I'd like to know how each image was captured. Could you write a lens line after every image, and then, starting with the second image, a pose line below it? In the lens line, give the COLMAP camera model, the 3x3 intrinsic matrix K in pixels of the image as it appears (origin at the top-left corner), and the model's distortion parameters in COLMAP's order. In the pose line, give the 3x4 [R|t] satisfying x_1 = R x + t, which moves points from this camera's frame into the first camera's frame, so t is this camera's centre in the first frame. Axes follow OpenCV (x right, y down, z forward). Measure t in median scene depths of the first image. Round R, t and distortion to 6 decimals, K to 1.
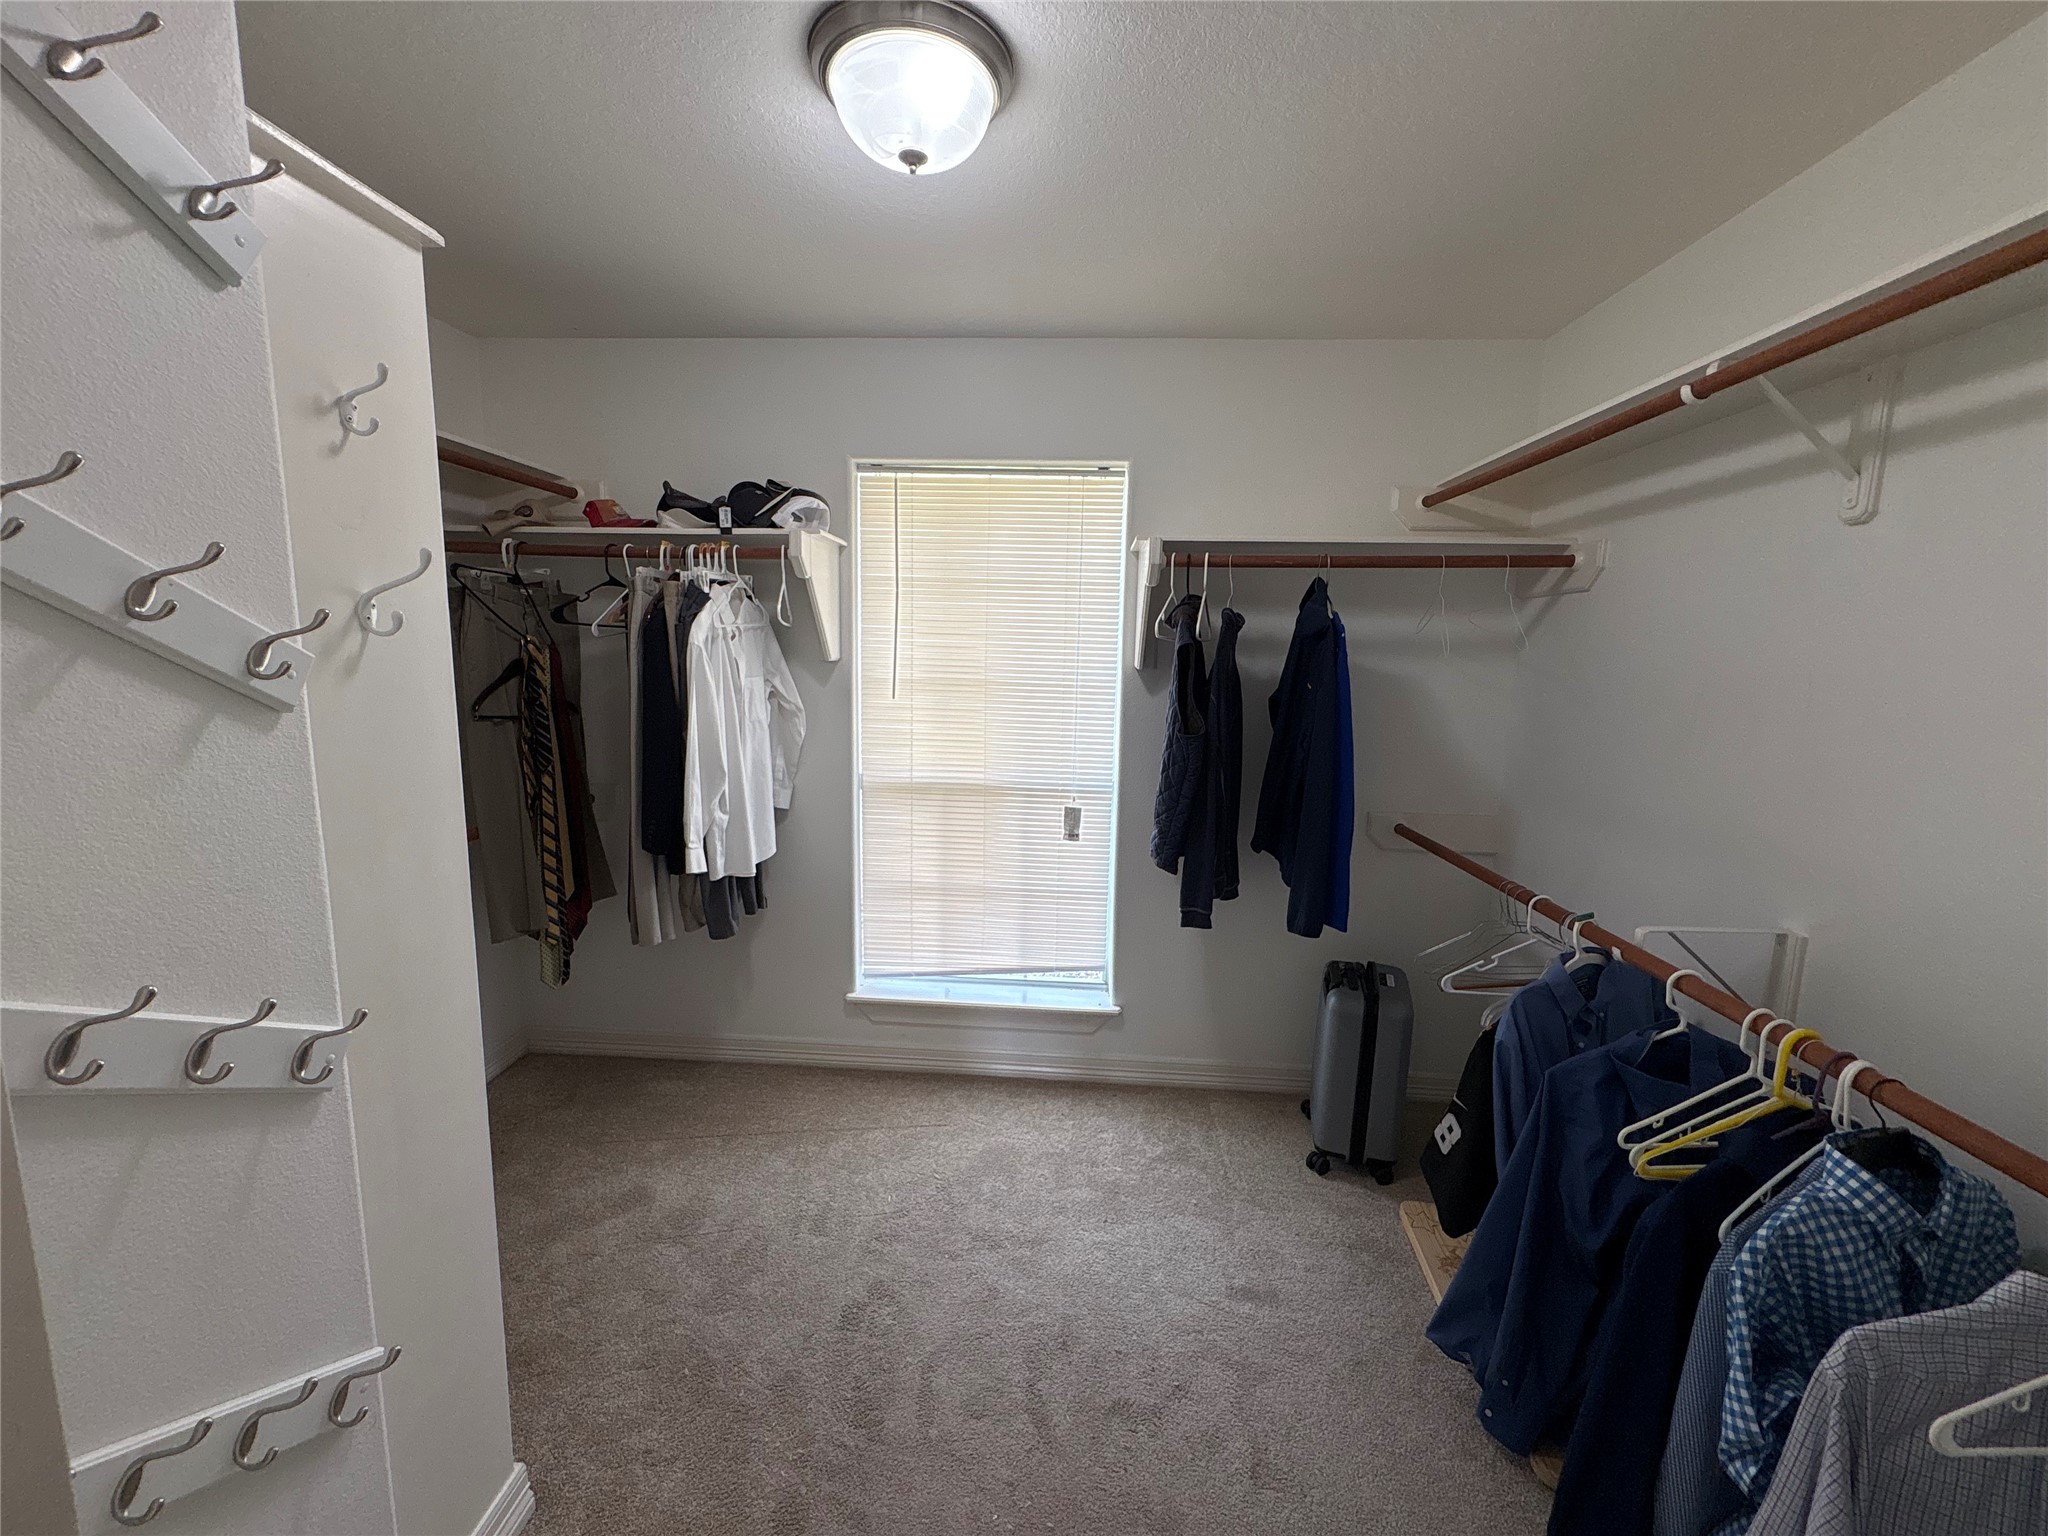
lens RADIAL K [[816.3, 0, 1024.0], [0, 816.3, 766.2], [0, 0, 1]] dist [0.001989, -0.000666]
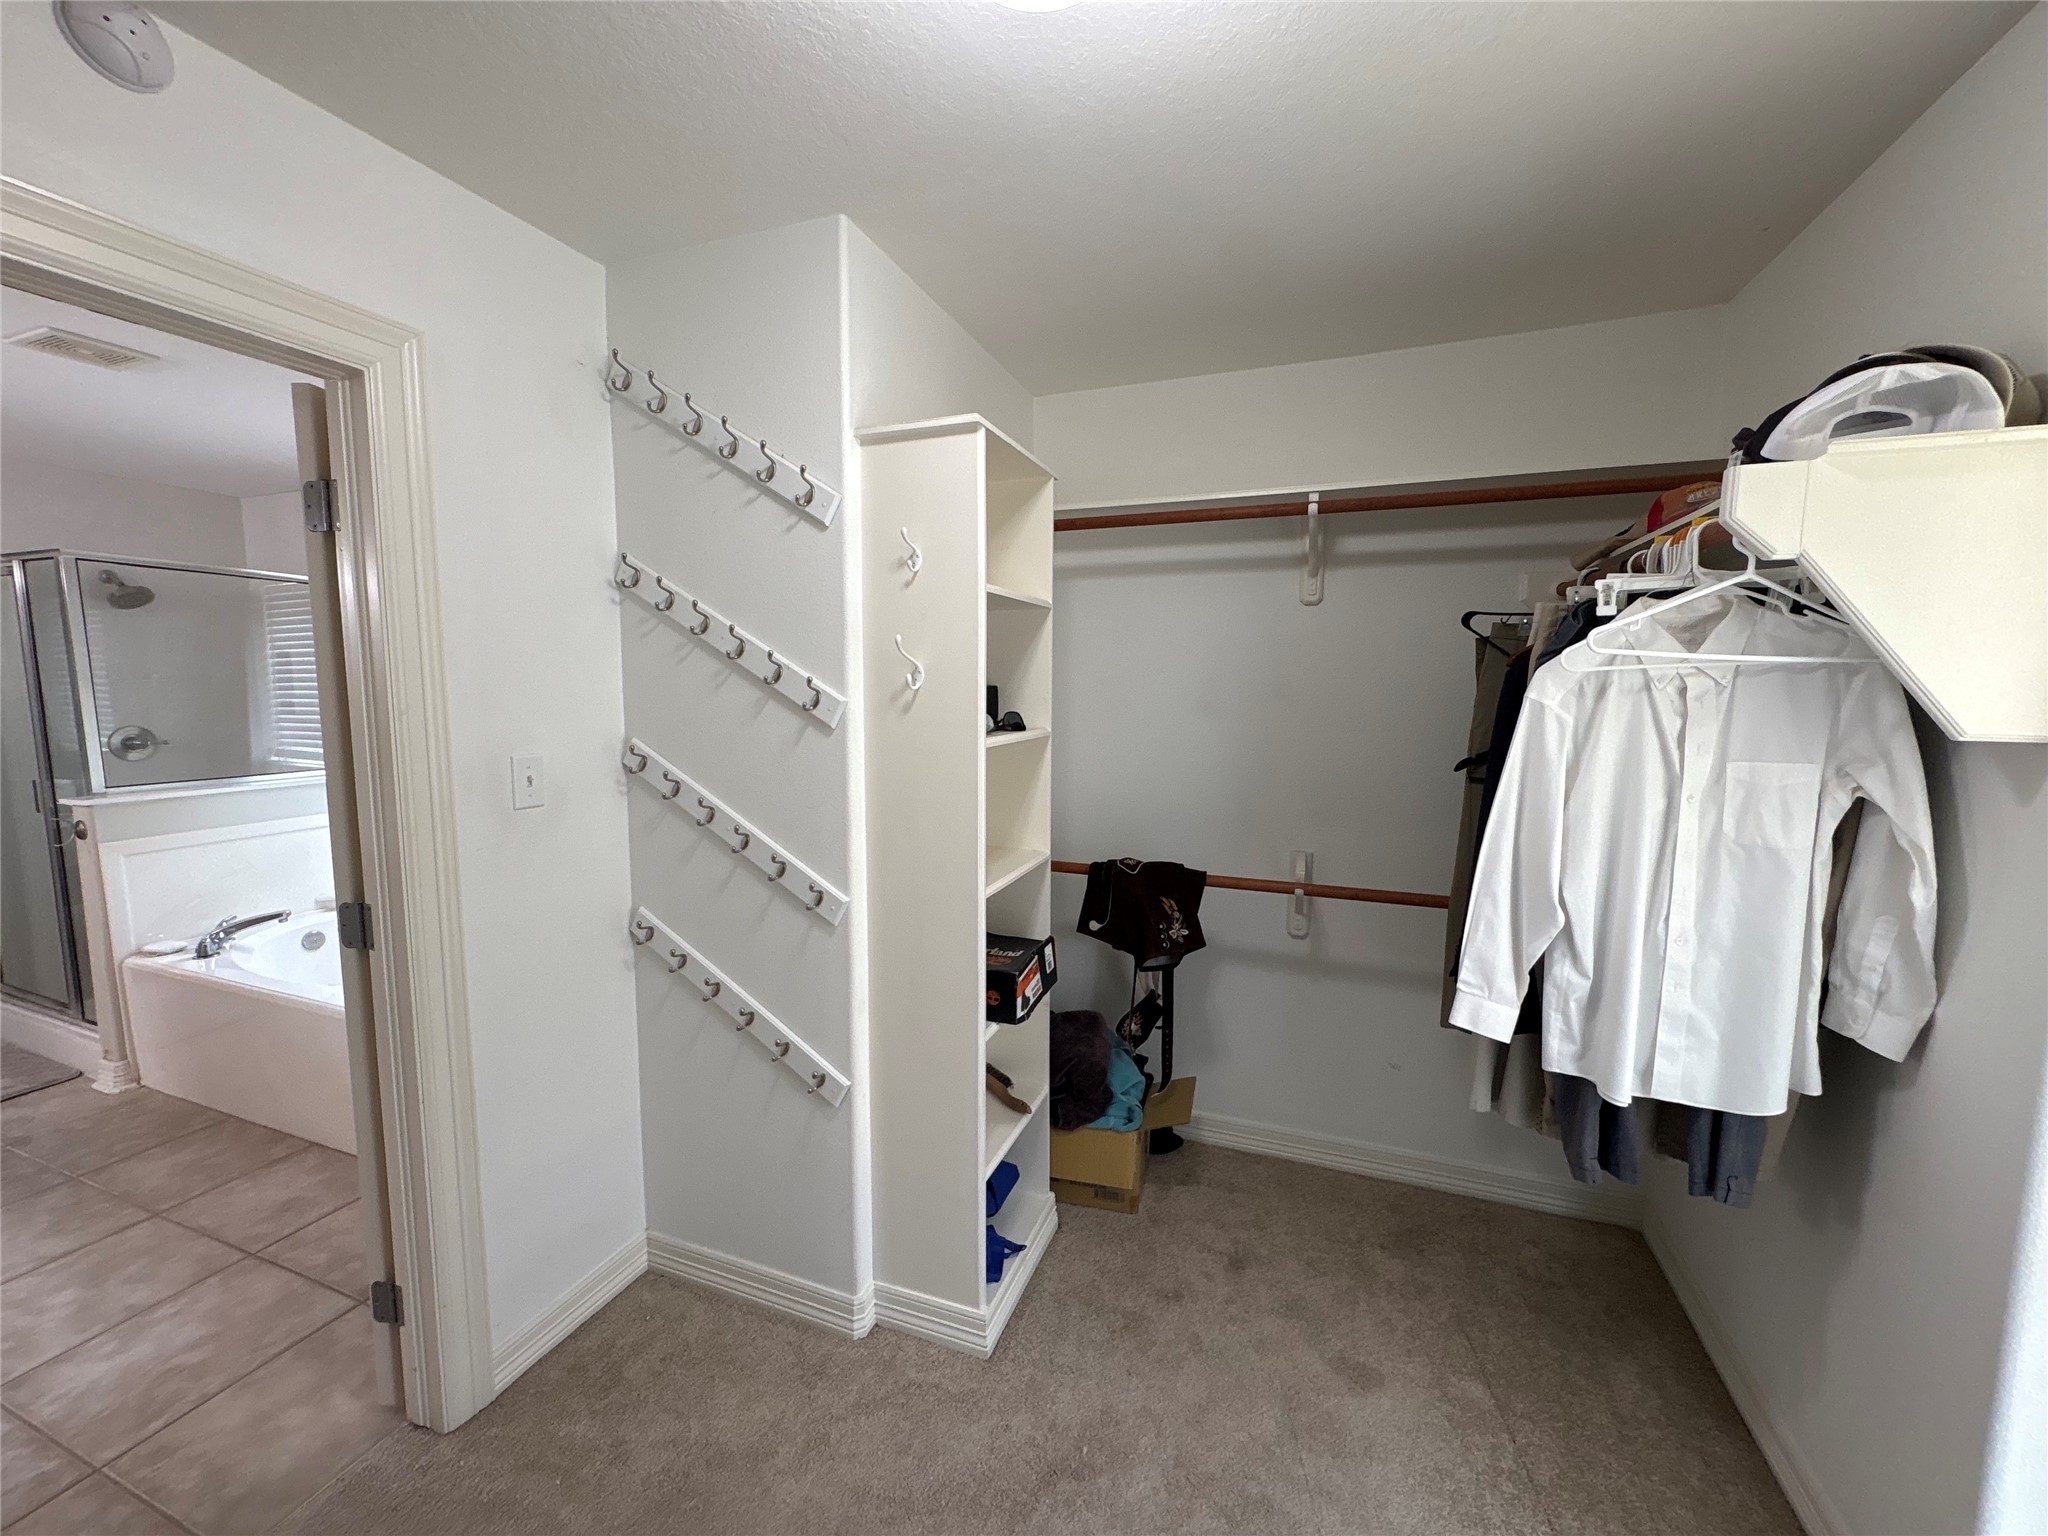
lens RADIAL K [[816.3, 0, 1021.6], [0, 816.3, 768.9], [0, 0, 1]] dist [0.001989, -0.000666]
pose [[-0.312547, 0.082980, -0.946271, 0.316598], [-0.144320, 0.980464, 0.133646, -0.111097], [0.938875, 0.178336, -0.294465, 0.752250]]
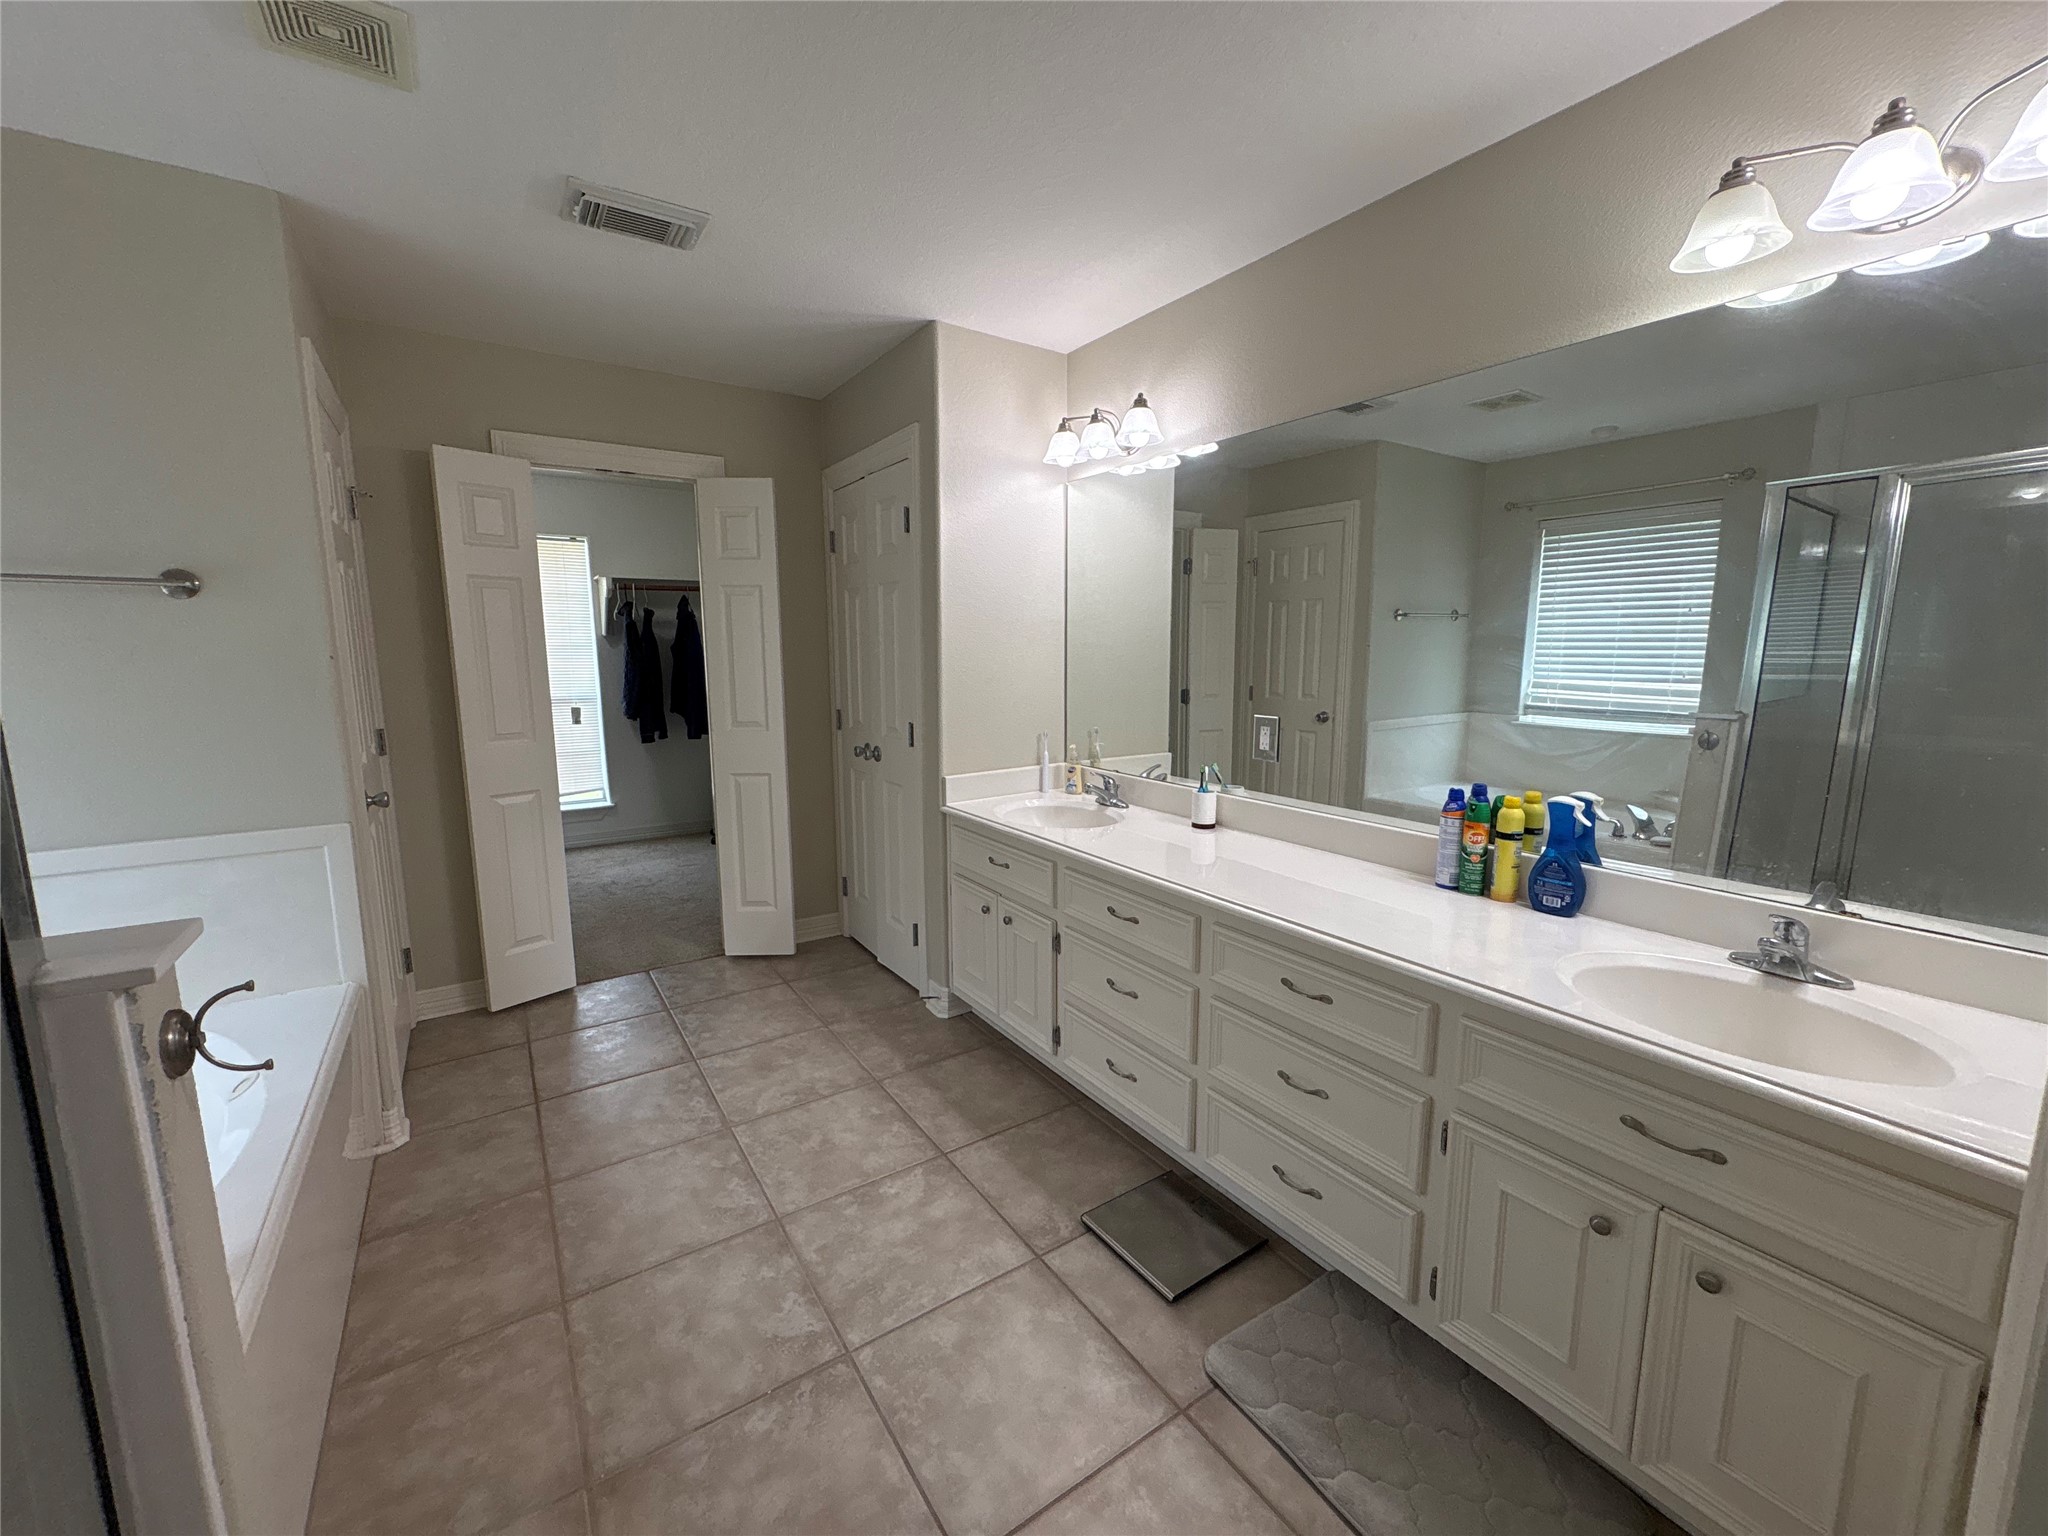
lens RADIAL K [[816.3, 0, 1015.4], [0, 816.3, 765.8], [0, 0, 1]] dist [0.001989, -0.000666]
pose [[0.797587, -0.110113, 0.593068, -0.333622], [0.104541, 0.993552, 0.043877, 0.256822], [-0.594075, 0.027004, 0.803956, -1.455606]]
